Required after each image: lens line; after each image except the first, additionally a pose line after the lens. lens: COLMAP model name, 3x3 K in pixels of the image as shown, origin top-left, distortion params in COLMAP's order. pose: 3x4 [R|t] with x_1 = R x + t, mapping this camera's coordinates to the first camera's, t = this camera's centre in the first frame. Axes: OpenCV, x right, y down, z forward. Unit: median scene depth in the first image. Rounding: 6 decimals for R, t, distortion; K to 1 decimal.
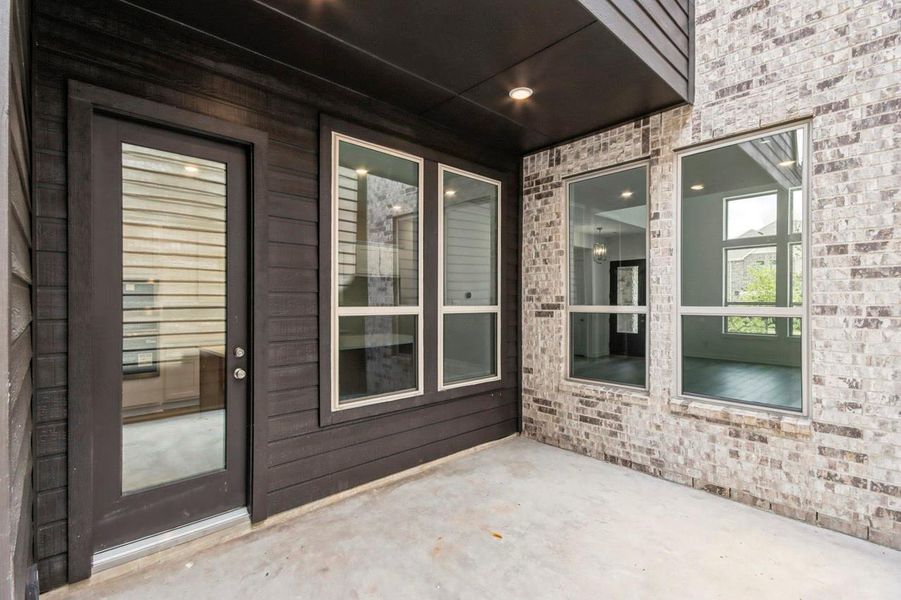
lens RADIAL K [[419.6, 0, 446.3], [0, 419.6, 304.8], [0, 0, 1]] dist [0.021005, -0.002023]
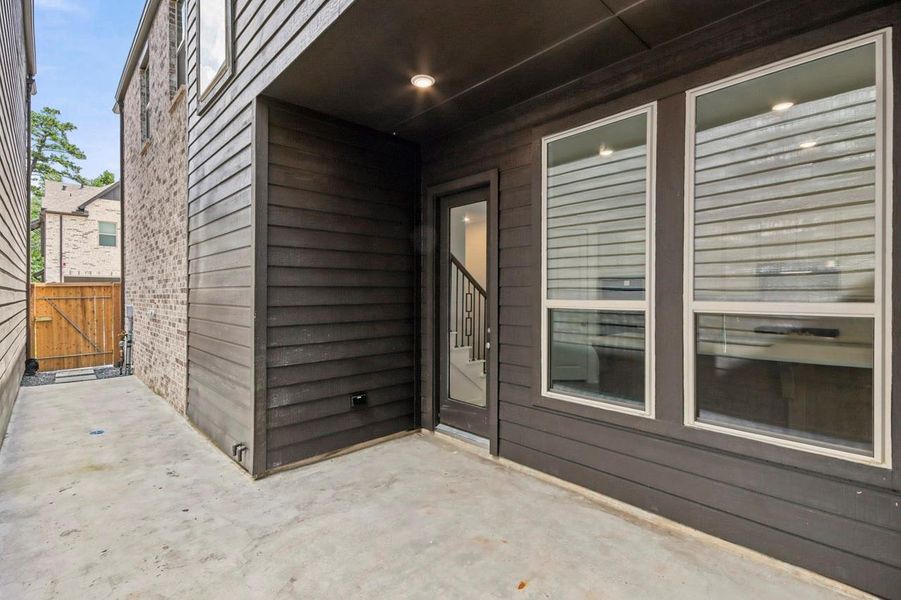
lens RADIAL K [[419.6, 0, 446.5], [0, 419.6, 294.3], [0, 0, 1]] dist [0.021005, -0.002023]
pose [[0.006430, 0.000501, -0.999979, 0.732099], [-0.006568, 0.999978, 0.000459, -0.005814], [0.999958, 0.006565, 0.006433, 0.668008]]
